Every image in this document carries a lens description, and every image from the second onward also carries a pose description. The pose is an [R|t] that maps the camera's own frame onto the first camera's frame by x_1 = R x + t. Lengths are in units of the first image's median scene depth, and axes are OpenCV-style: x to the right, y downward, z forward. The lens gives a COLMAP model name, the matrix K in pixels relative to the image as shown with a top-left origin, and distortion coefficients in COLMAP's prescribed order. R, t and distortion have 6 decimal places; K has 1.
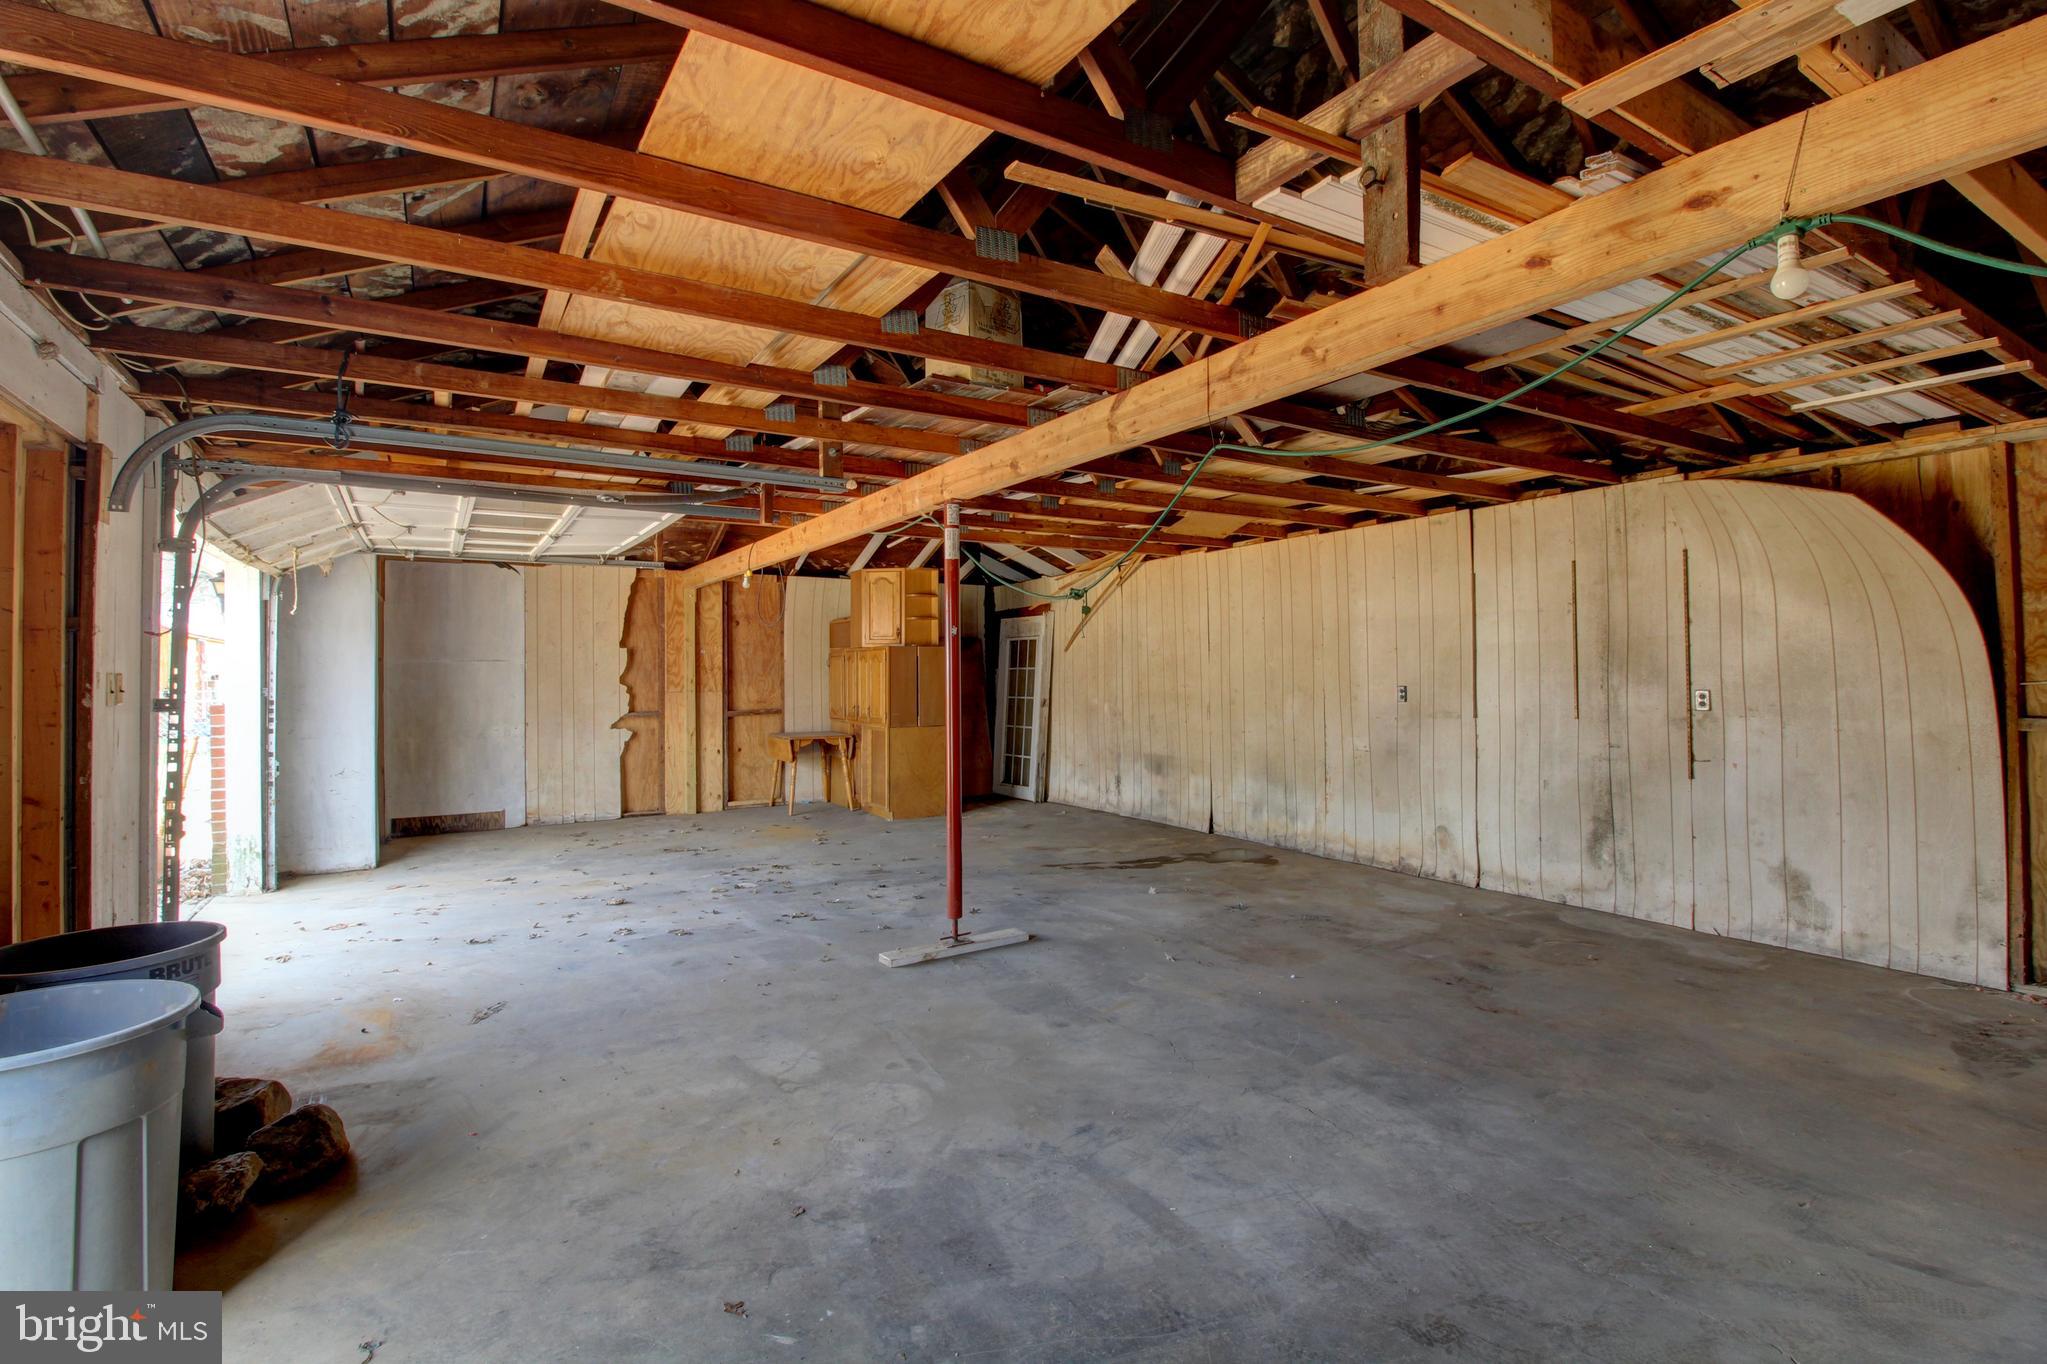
lens RADIAL K [[949.6, 0, 1019.2], [0, 949.6, 662.3], [0, 0, 1]] dist [0.000669, -0.005750]
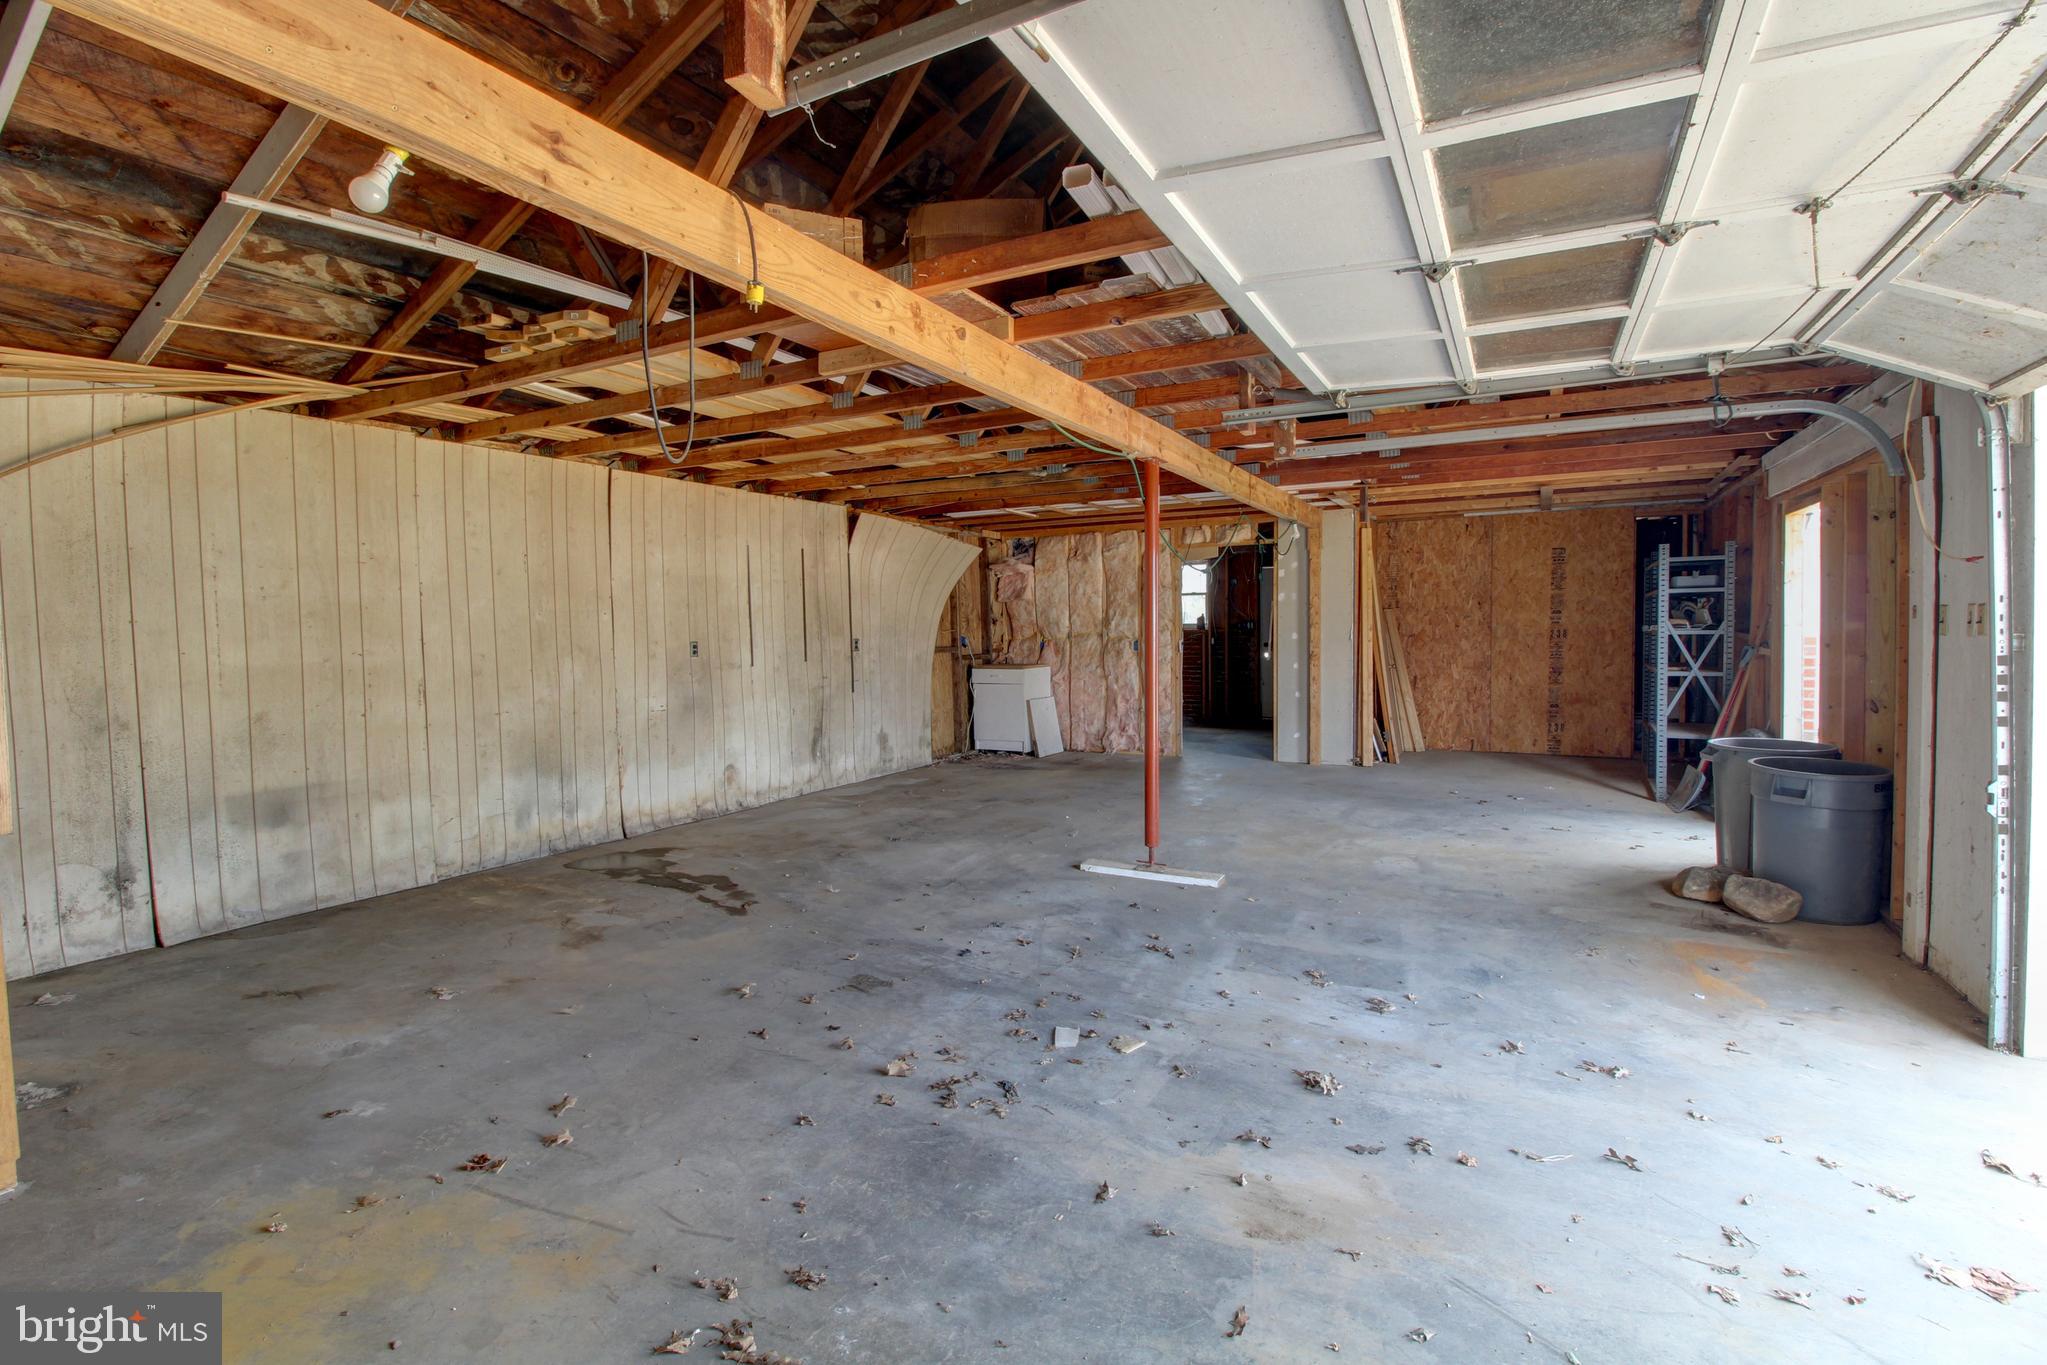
lens RADIAL K [[949.6, 0, 1019.2], [0, 949.6, 662.8], [0, 0, 1]] dist [0.000669, -0.005750]
pose [[-0.492656, -0.019611, 0.870003, -0.679934], [0.006090, 0.999644, 0.025982, 0.023350], [-0.870203, 0.018099, -0.492361, 1.213874]]
